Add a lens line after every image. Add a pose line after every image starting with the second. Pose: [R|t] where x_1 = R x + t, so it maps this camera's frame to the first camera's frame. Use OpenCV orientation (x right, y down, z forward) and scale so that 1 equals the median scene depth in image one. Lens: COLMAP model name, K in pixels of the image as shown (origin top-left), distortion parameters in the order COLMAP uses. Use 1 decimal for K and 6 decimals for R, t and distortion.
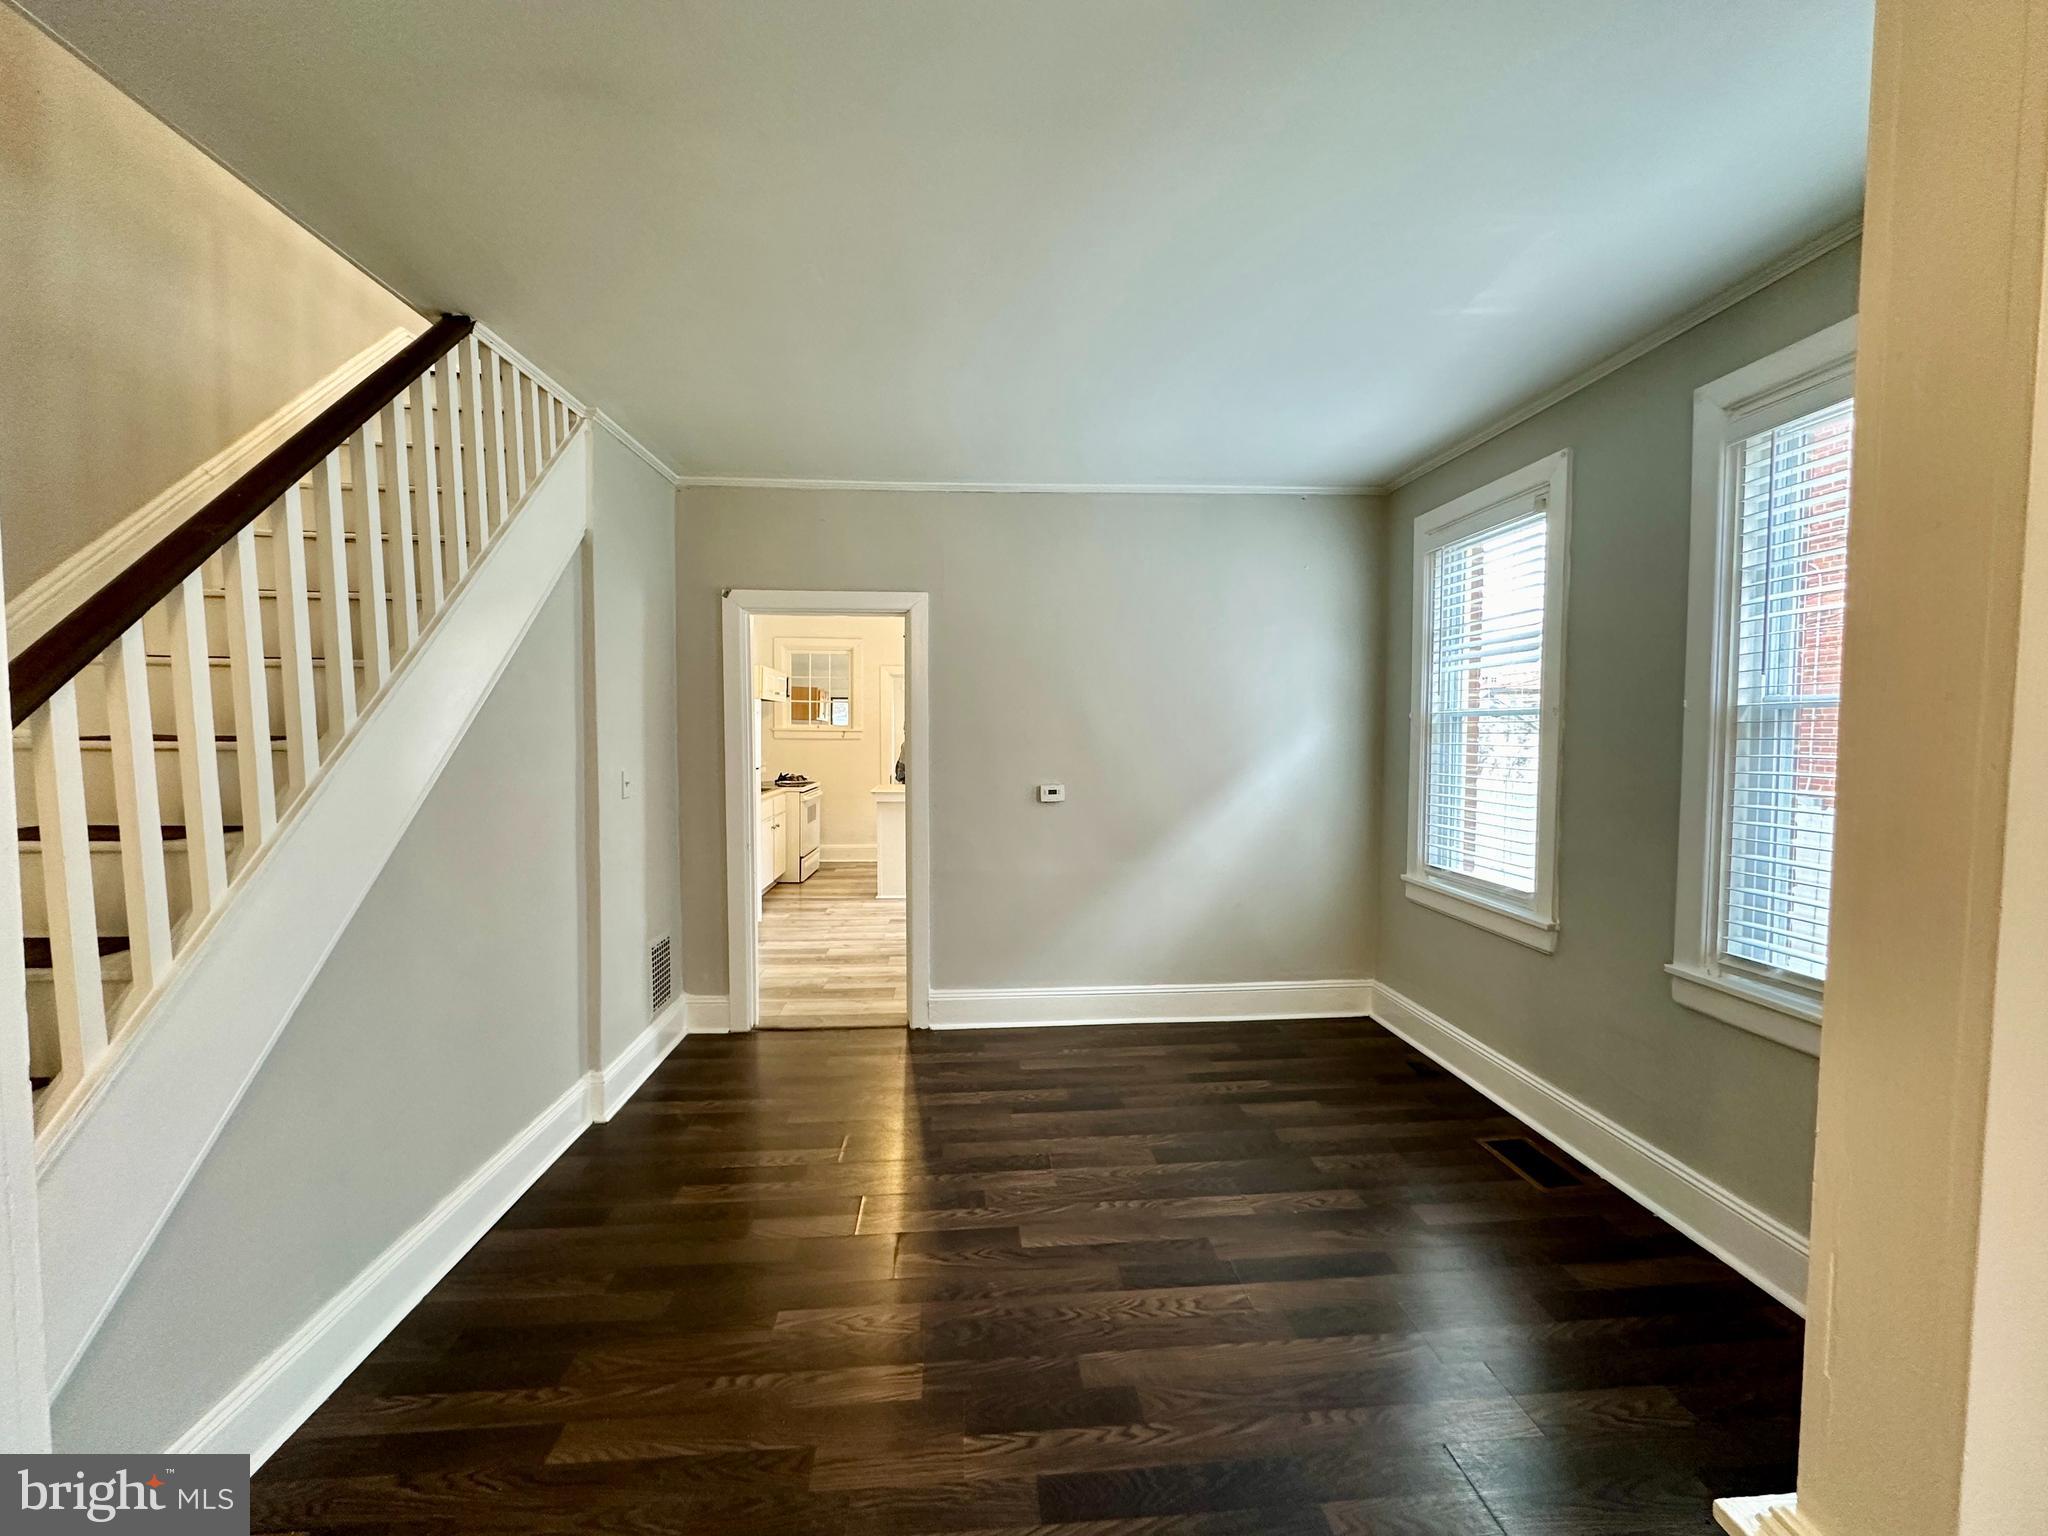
lens RADIAL K [[815.1, 0, 1023.2], [0, 815.1, 768.5], [0, 0, 1]] dist [-0.003400, 0.001085]
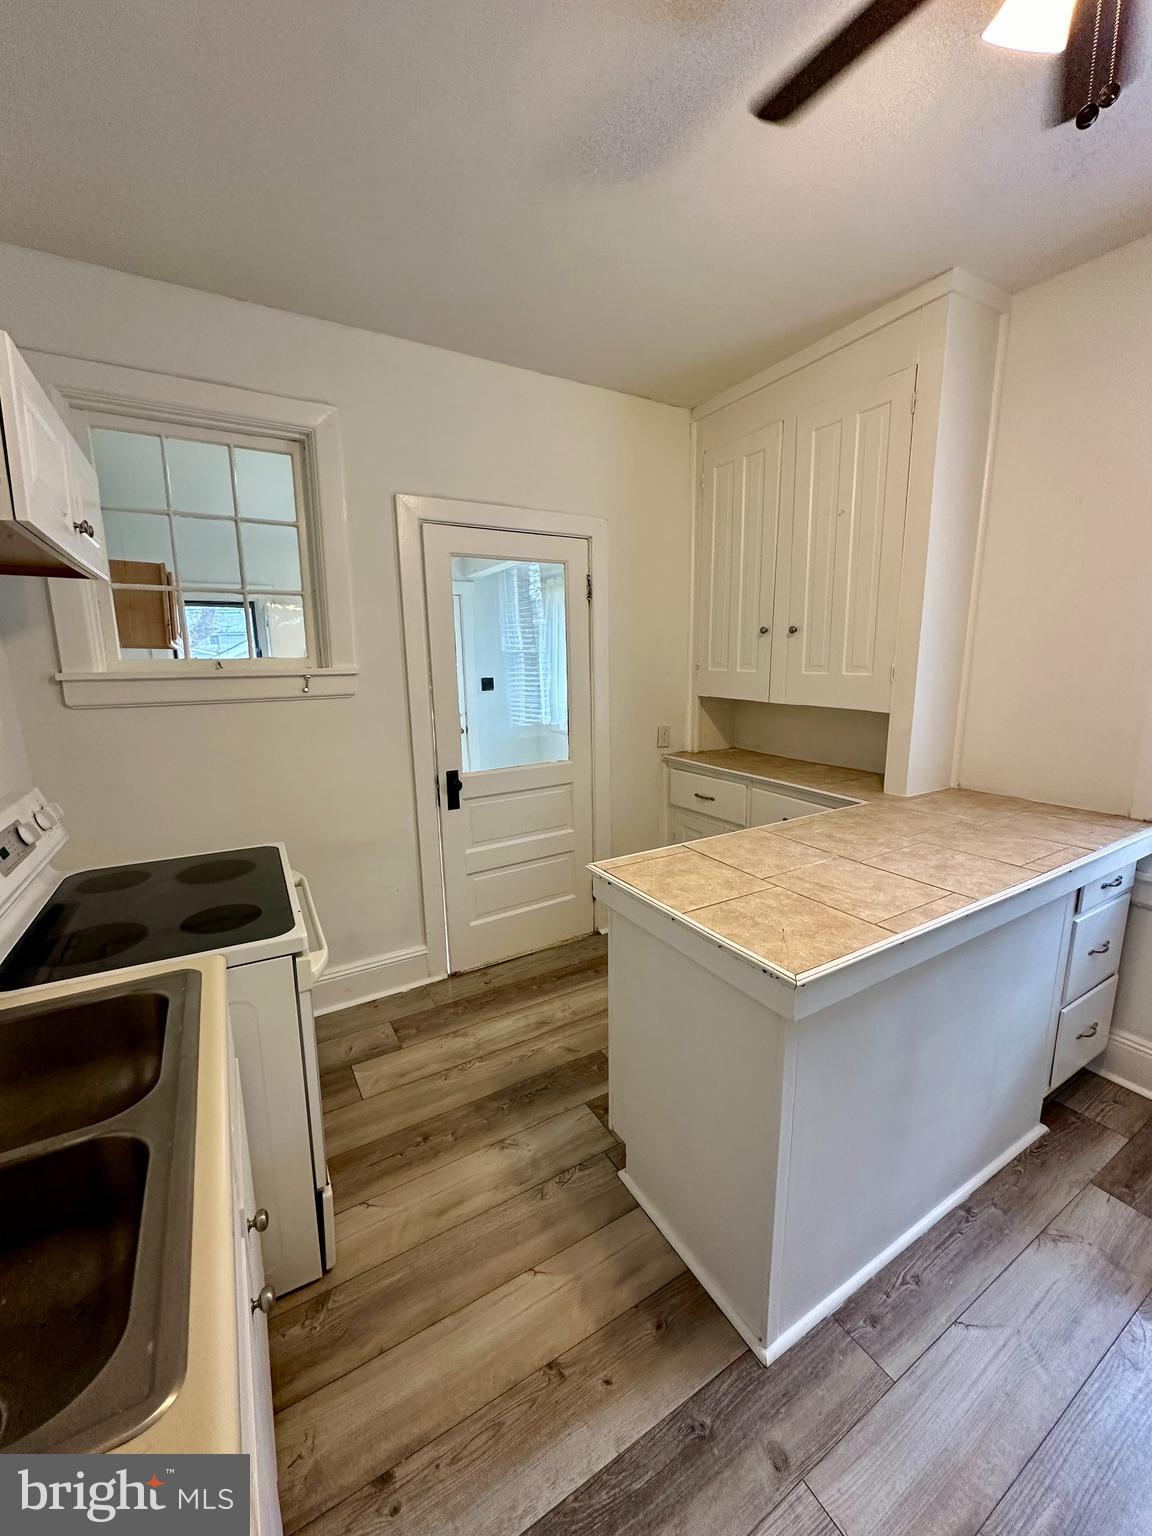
lens RADIAL K [[611.3, 0, 578.3], [0, 611.3, 765.4], [0, 0, 1]] dist [-0.003400, 0.001085]
pose [[0.892104, -0.098070, 0.441058, -0.543255], [0.039070, 0.989248, 0.140935, -0.092903], [-0.450137, -0.108497, 0.886344, 1.618511]]
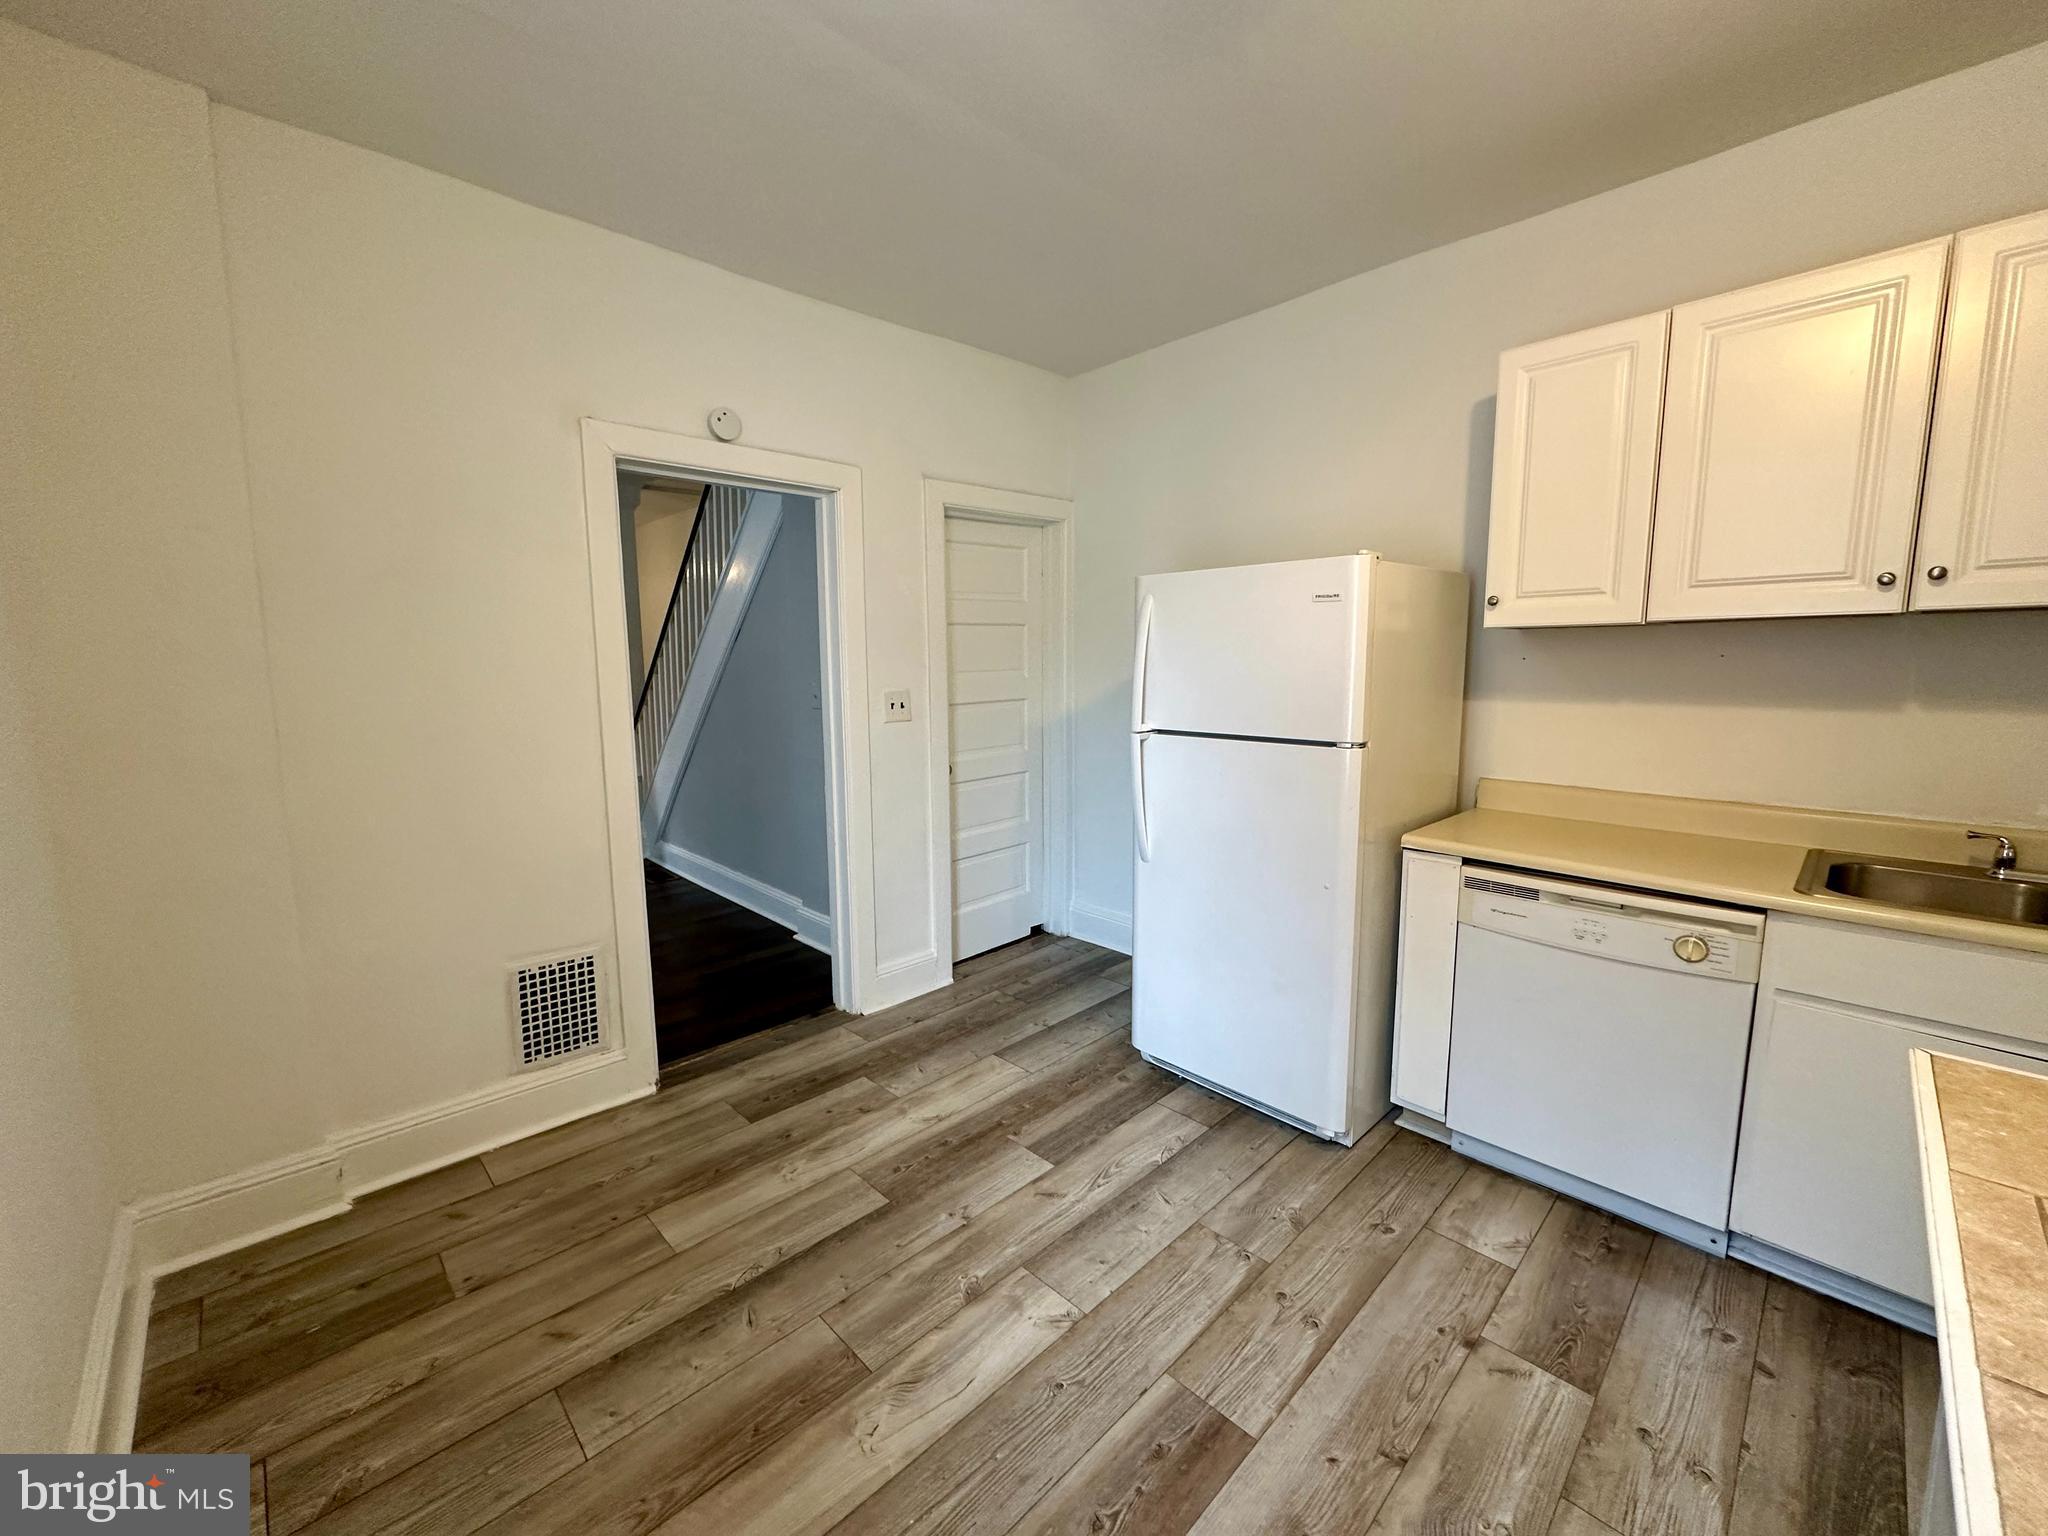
lens RADIAL K [[815.1, 0, 1021.0], [0, 815.1, 766.3], [0, 0, 1]] dist [-0.003400, 0.001085]
pose [[-0.766453, 0.089885, -0.635980, 0.037118], [-0.025037, 0.985226, 0.169418, -0.077418], [0.641813, 0.145774, -0.752879, 1.810755]]
